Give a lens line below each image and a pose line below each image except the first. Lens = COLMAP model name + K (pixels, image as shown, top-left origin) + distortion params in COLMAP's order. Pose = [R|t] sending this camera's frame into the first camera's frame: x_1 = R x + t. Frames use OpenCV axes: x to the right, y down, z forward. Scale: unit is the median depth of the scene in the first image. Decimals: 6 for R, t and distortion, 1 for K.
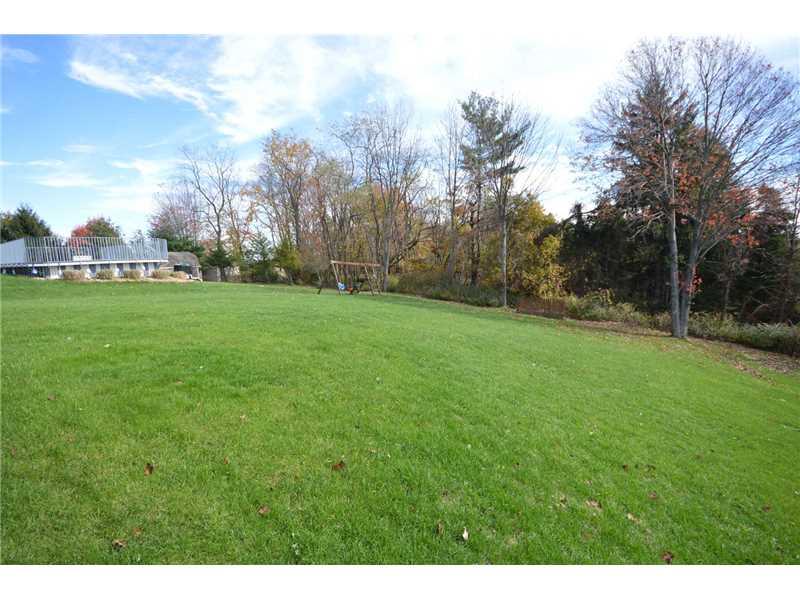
lens RADIAL K [[355.6, 0, 400.0], [0, 355.6, 300.0], [0, 0, 1]] dist [0.008790, -0.015190]
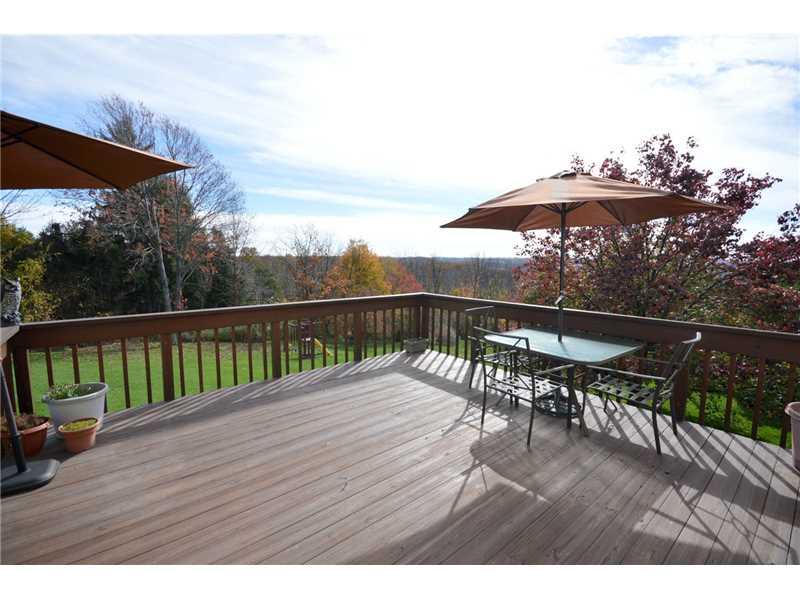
lens RADIAL K [[355.6, 0, 400.0], [0, 355.6, 300.0], [0, 0, 1]] dist [0.008790, -0.015190]
pose [[0.291438, -0.079804, 0.953255, -0.146080], [0.102712, 0.993364, 0.051759, -0.029960], [-0.951059, 0.082826, 0.297701, -0.123303]]
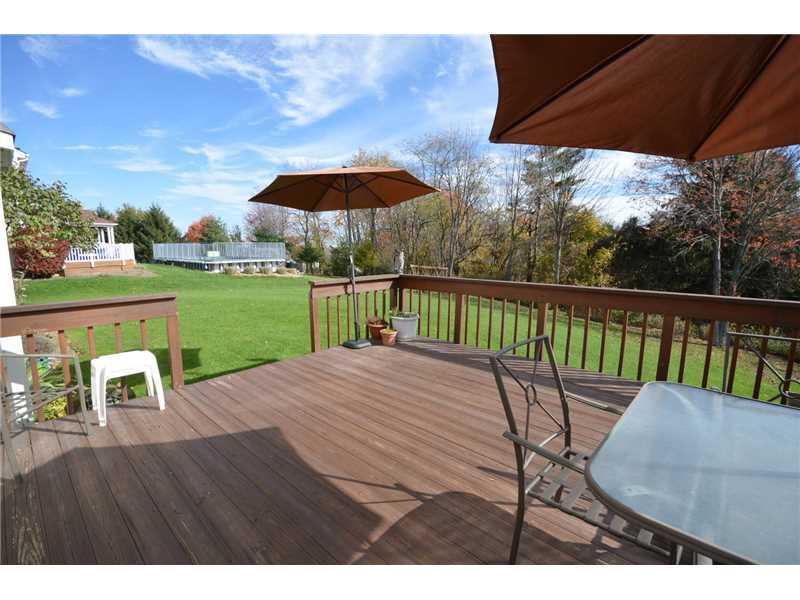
lens RADIAL K [[355.6, 0, 400.0], [0, 355.6, 300.0], [0, 0, 1]] dist [0.008790, -0.015190]
pose [[0.989649, 0.053941, -0.132986, -0.046062], [-0.050453, 0.998292, 0.029457, -0.019069], [0.134348, -0.022443, 0.990680, -0.181390]]
